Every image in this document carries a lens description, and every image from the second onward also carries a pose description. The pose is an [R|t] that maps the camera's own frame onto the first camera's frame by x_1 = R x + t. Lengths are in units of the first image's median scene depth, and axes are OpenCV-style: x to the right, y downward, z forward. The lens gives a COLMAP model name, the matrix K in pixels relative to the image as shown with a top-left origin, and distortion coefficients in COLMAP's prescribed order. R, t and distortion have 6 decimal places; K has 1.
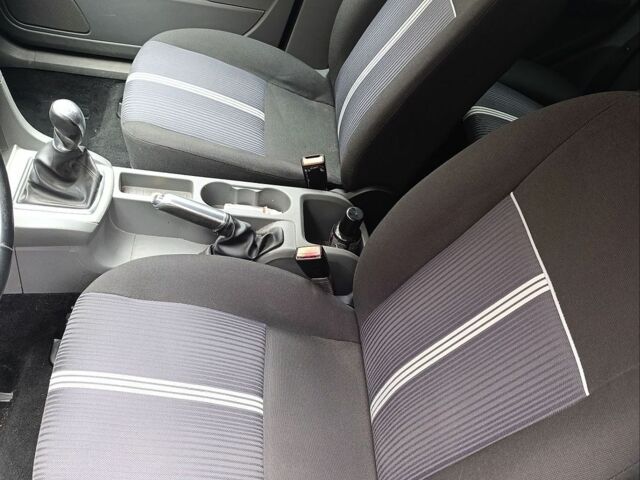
lens RADIAL K [[506.8, 0, 320.0], [0, 506.8, 240.0], [0, 0, 1]] dist [-0.063028, -0.001129]
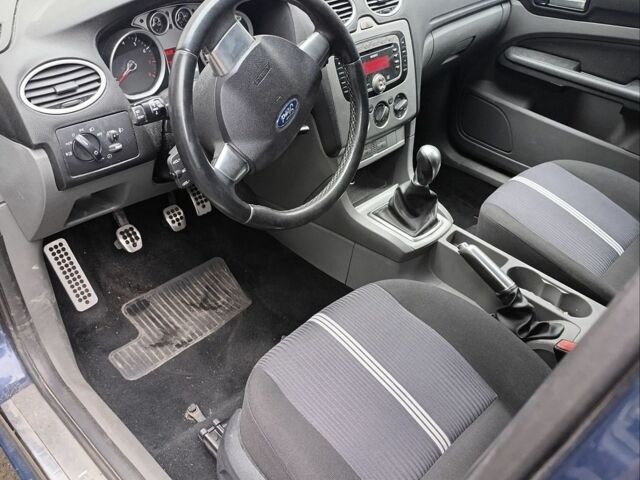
lens RADIAL K [[506.8, 0, 320.0], [0, 506.8, 240.0], [0, 0, 1]] dist [-0.063028, -0.001129]
pose [[0.652965, 0.321744, -0.685651, 0.231928], [-0.502942, 0.861068, -0.074907, 0.146748], [0.566291, 0.393754, 0.724066, -0.032430]]
